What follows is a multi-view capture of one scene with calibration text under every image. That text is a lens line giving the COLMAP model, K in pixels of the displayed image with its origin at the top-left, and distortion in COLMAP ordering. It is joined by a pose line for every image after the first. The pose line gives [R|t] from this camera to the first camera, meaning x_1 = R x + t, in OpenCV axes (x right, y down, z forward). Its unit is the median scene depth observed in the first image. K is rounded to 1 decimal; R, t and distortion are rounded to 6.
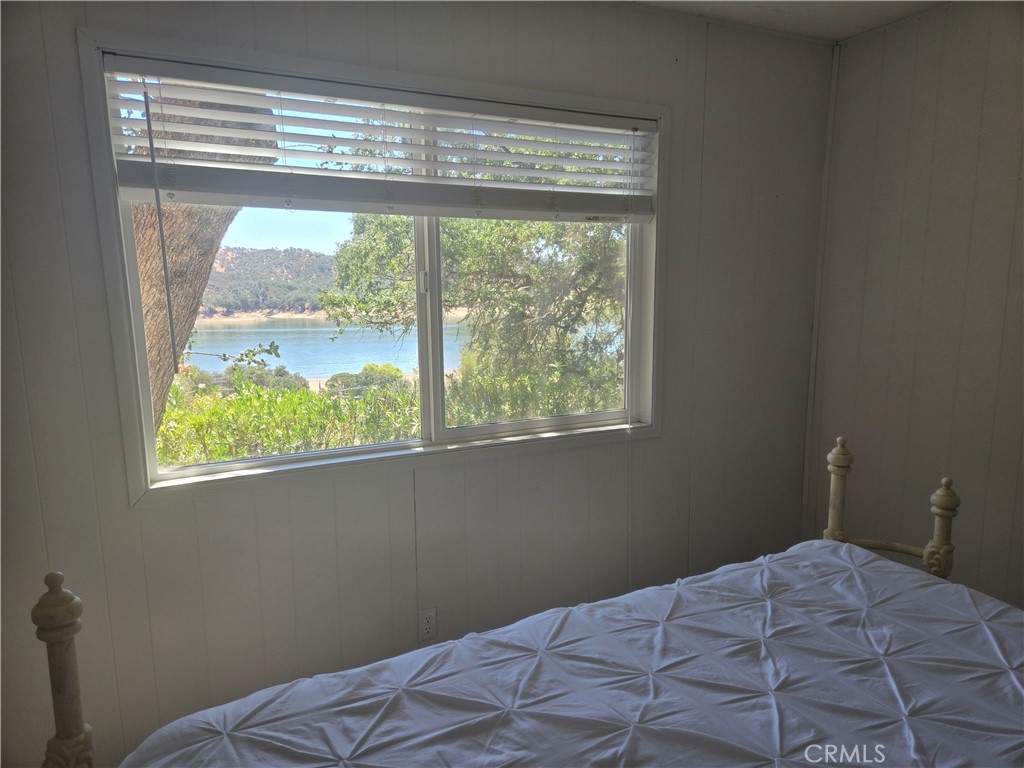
lens RADIAL K [[684.8, 0, 518.6], [0, 684.8, 389.9], [0, 0, 1]] dist [0.071514, -0.057938]
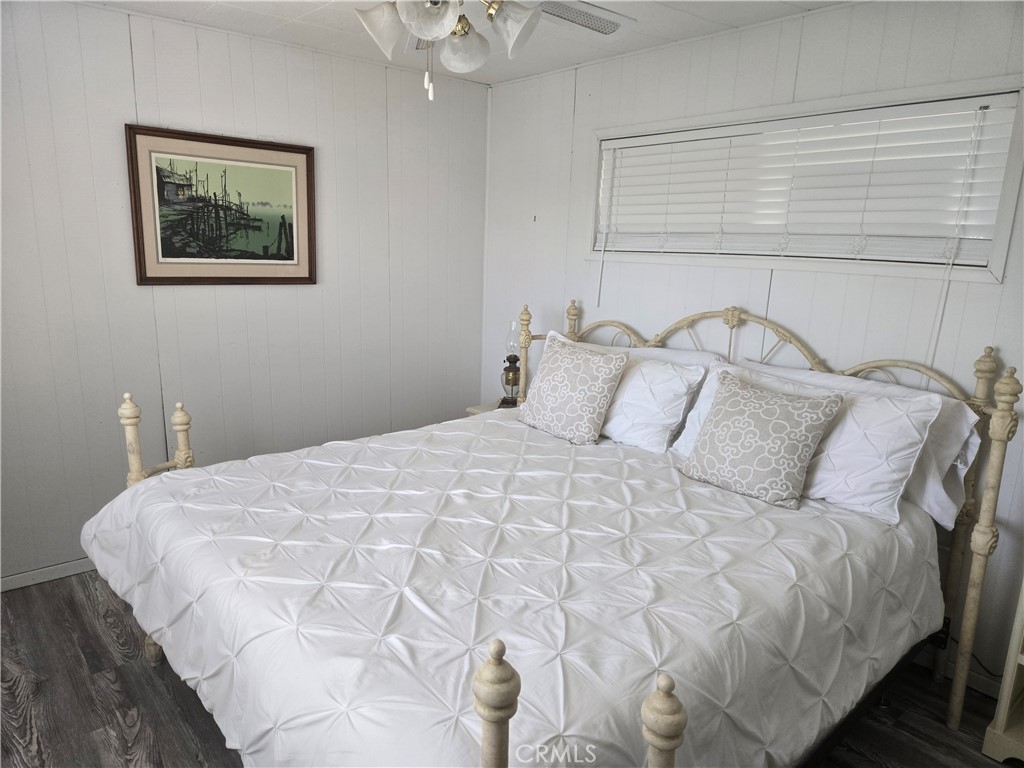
lens RADIAL K [[684.8, 0, 510.6], [0, 684.8, 380.3], [0, 0, 1]] dist [0.071514, -0.057938]
pose [[-0.217156, -0.196159, 0.956224, -0.955863], [0.124623, 0.966013, 0.226469, -0.167127], [-0.968149, 0.168347, -0.185329, 0.714869]]
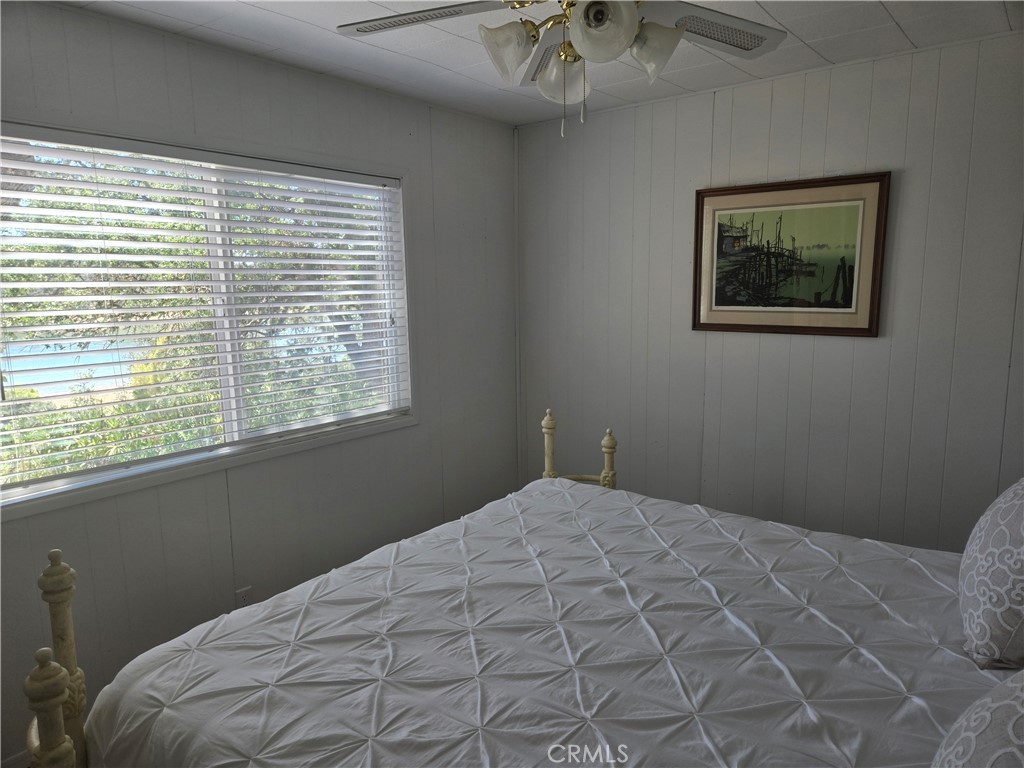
lens RADIAL K [[684.8, 0, 510.8], [0, 684.8, 383.3], [0, 0, 1]] dist [0.071514, -0.057938]
pose [[0.907658, -0.068676, 0.414054, -0.271801], [0.073420, 0.997291, 0.004467, -0.001217], [-0.413239, 0.026345, 0.910241, -0.392594]]
